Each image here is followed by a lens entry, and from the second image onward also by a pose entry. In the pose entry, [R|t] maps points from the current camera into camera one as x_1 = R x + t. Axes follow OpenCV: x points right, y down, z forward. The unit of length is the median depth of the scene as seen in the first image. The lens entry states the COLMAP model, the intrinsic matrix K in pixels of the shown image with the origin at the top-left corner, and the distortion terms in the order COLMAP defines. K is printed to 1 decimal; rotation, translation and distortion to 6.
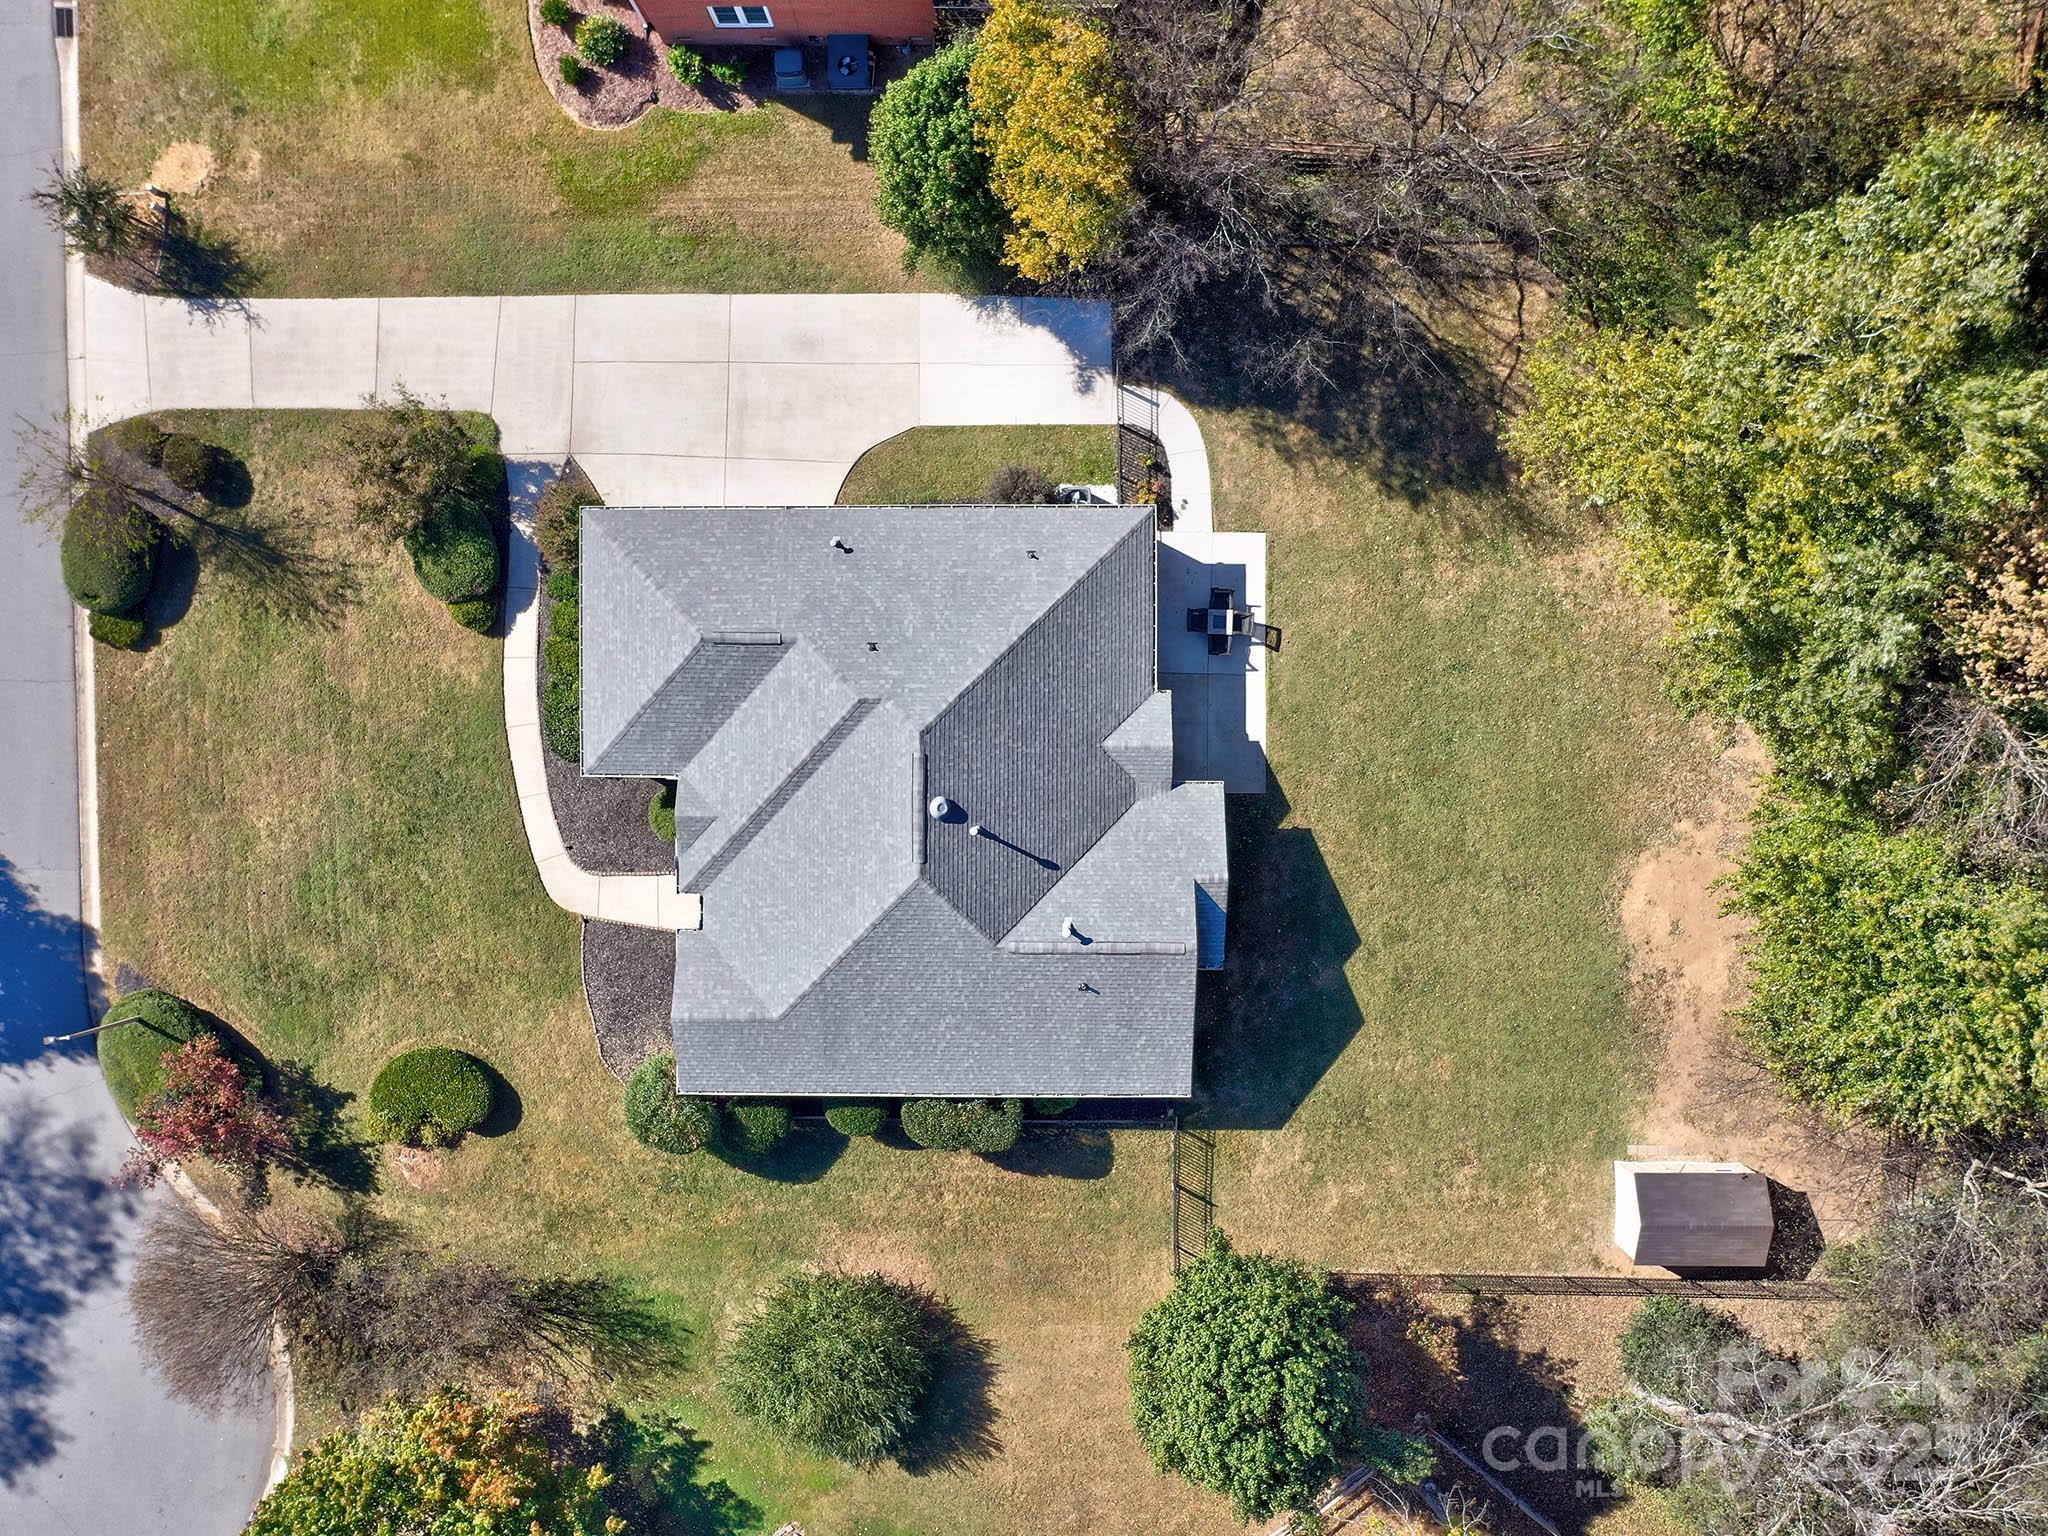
lens RADIAL K [[1833.2, 0, 1024.0], [0, 1833.2, 768.0], [0, 0, 1]] dist [-0.006547, -0.008876]
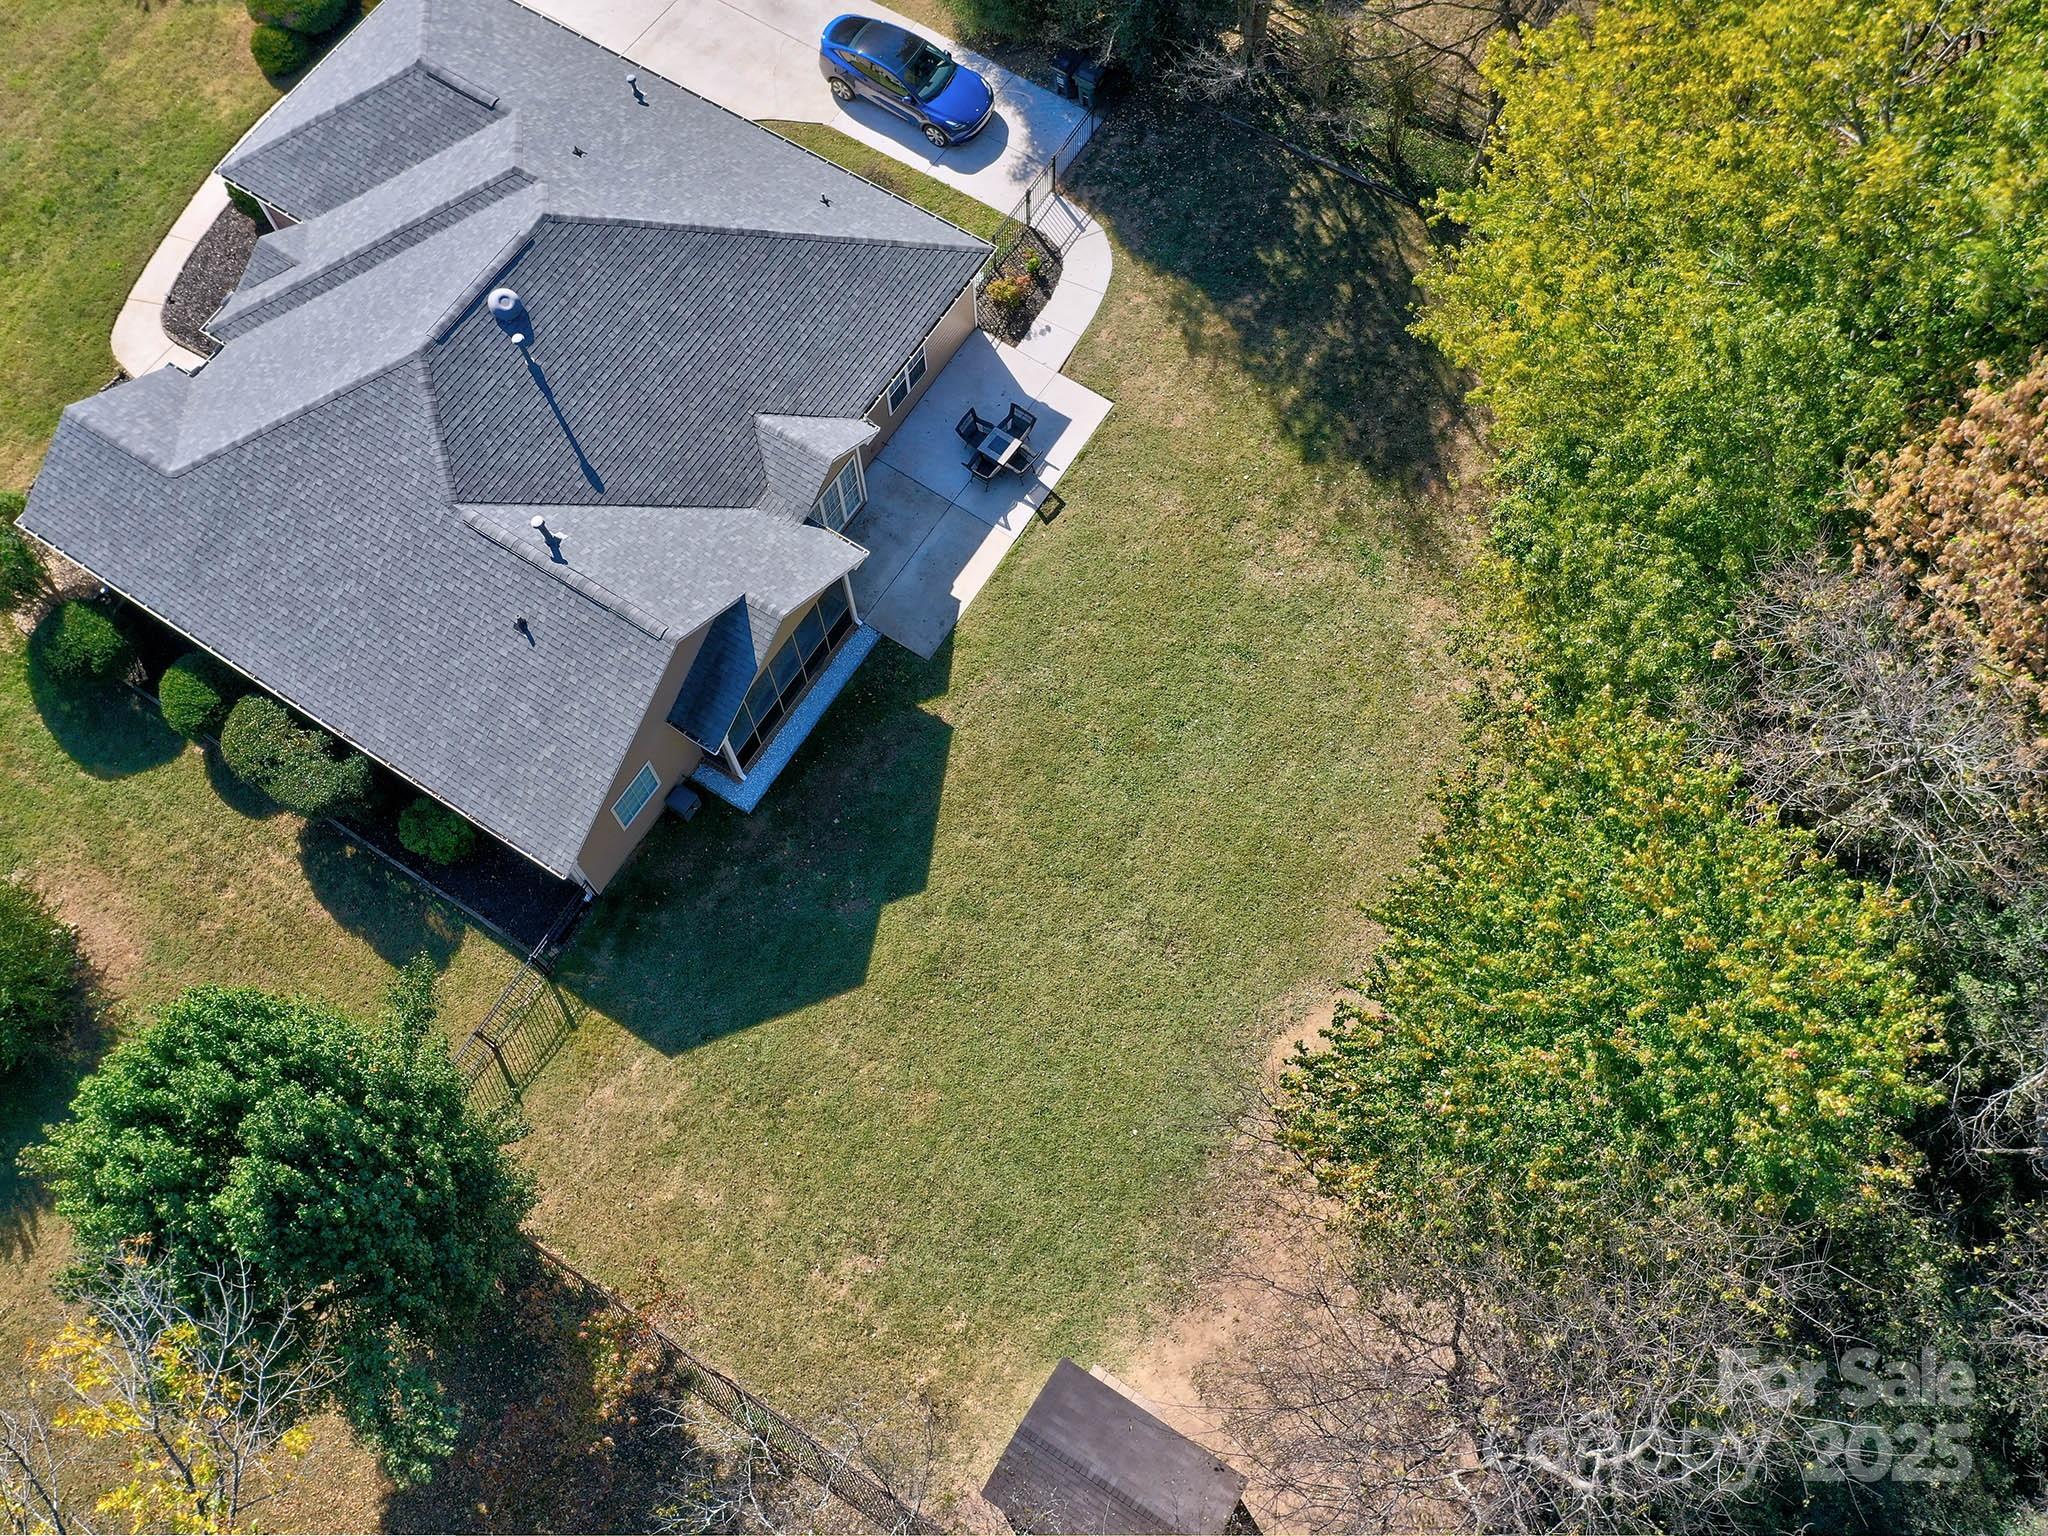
lens RADIAL K [[1722.2, 0, 994.6], [0, 1722.2, 774.3], [0, 0, 1]] dist [0.014387, -0.006068]
pose [[0.839904, 0.505238, -0.198230, 0.313296], [-0.542723, 0.784230, -0.300723, 0.241490], [0.003521, 0.360162, 0.932883, 0.377576]]
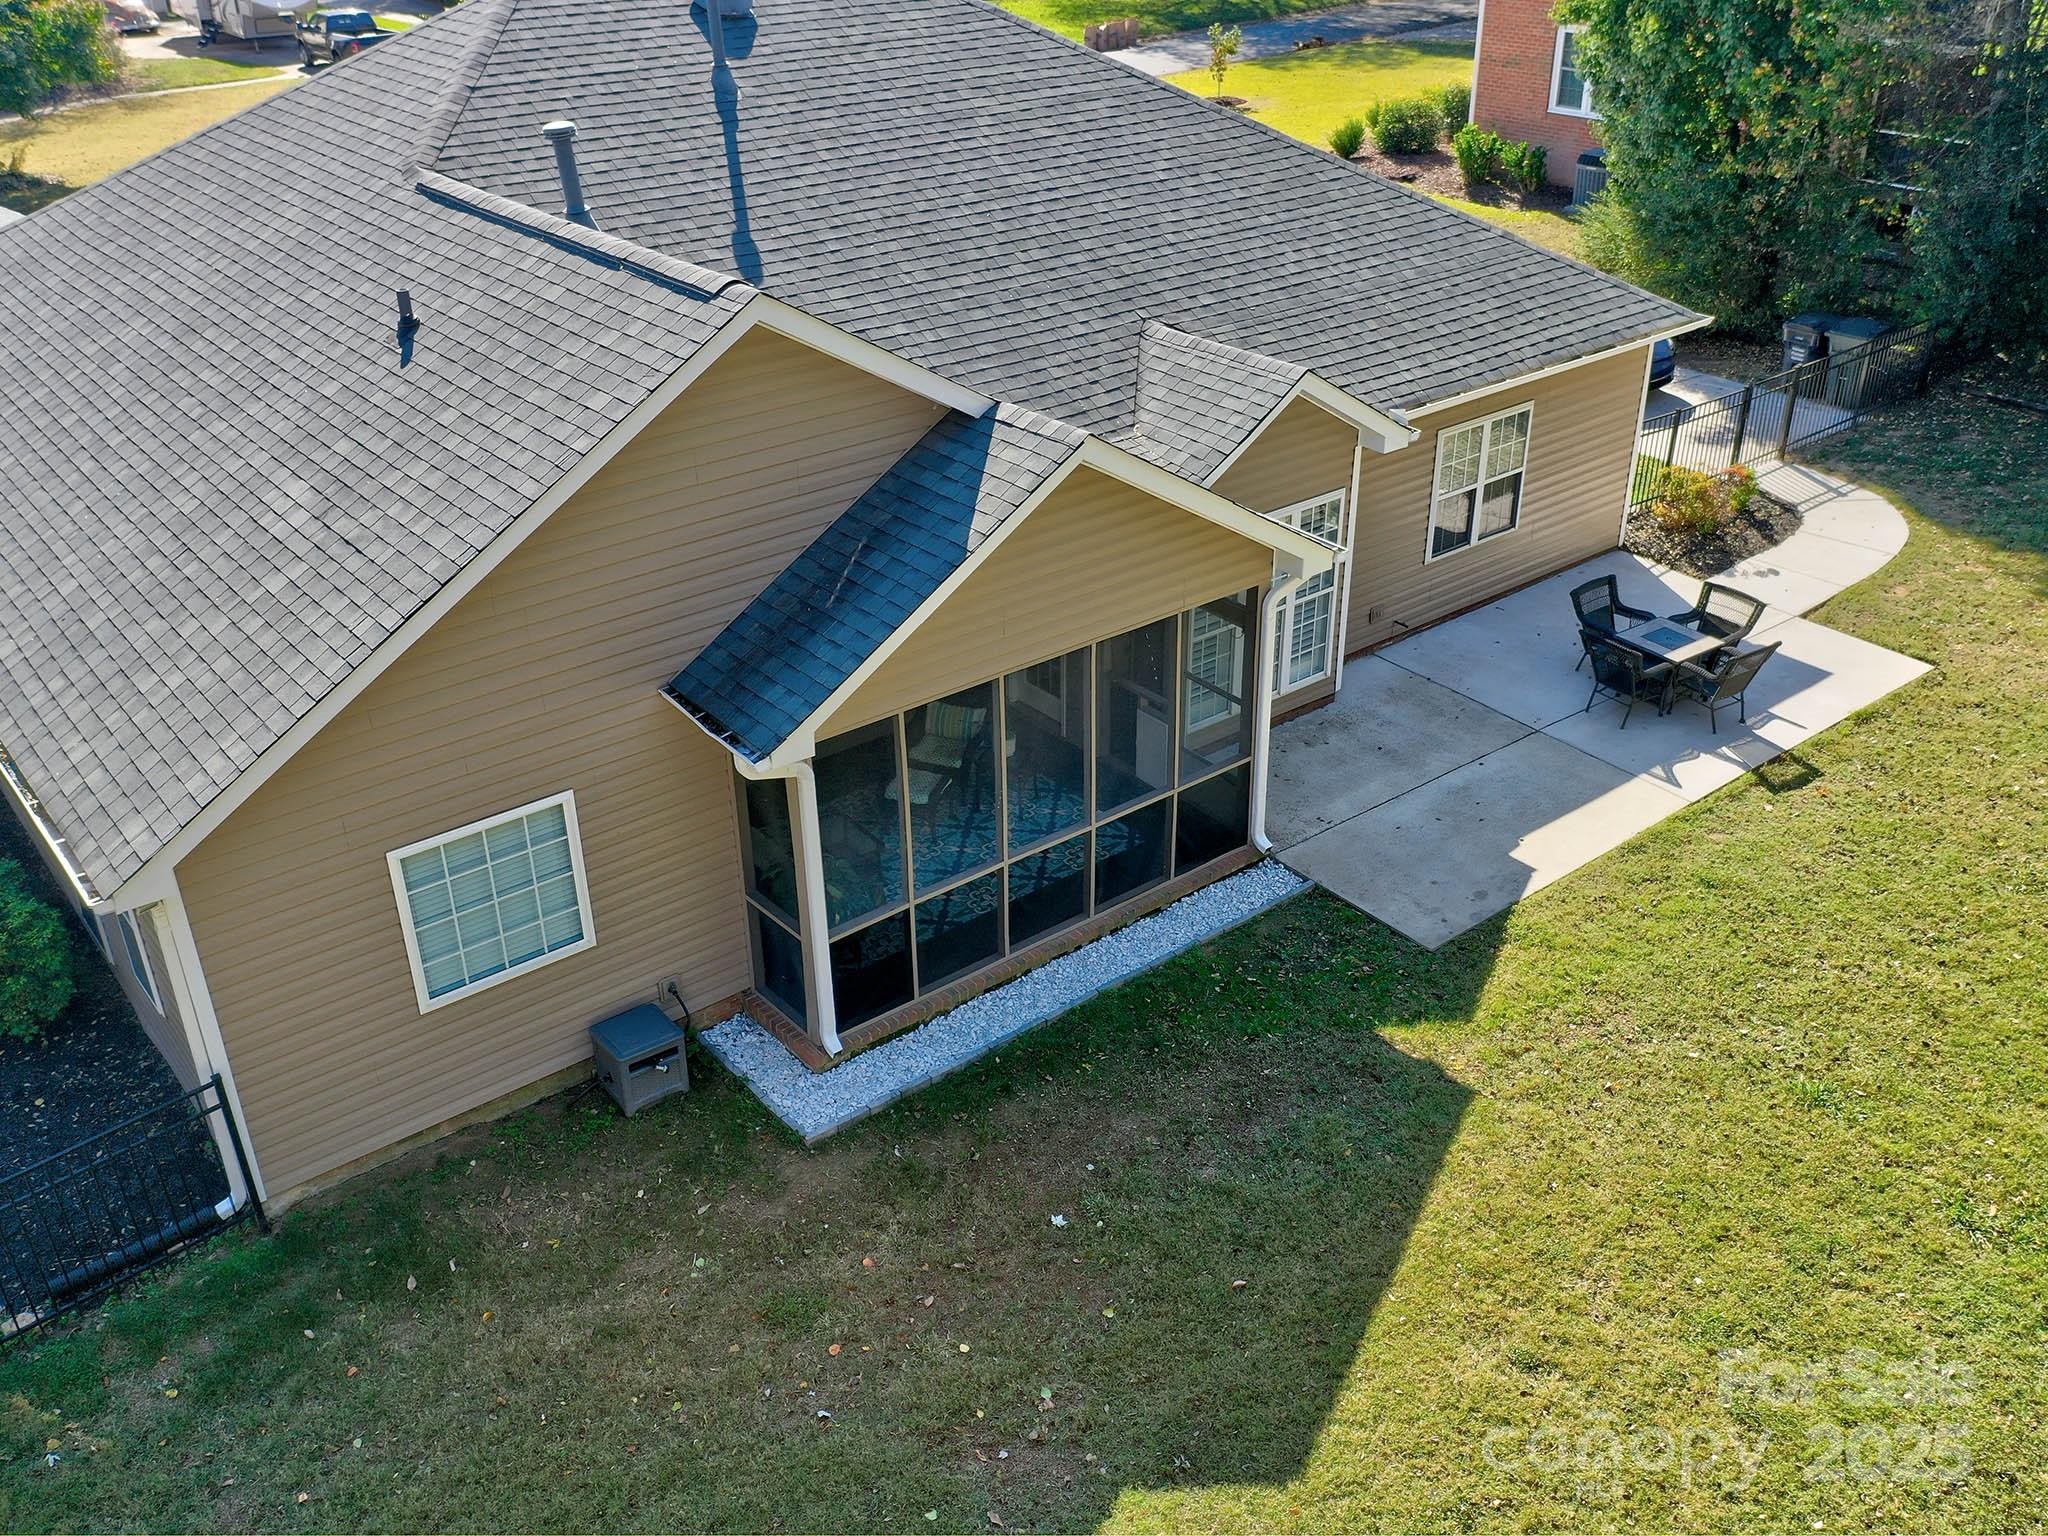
lens RADIAL K [[1833.2, 0, 1024.0], [0, 1833.2, 768.0], [0, 0, 1]] dist [-0.006547, -0.008876]
pose [[0.625839, 0.402221, -0.668240, 0.260342], [-0.779896, 0.312411, -0.542367, 0.193231], [-0.009386, 0.860592, 0.509209, 0.846149]]
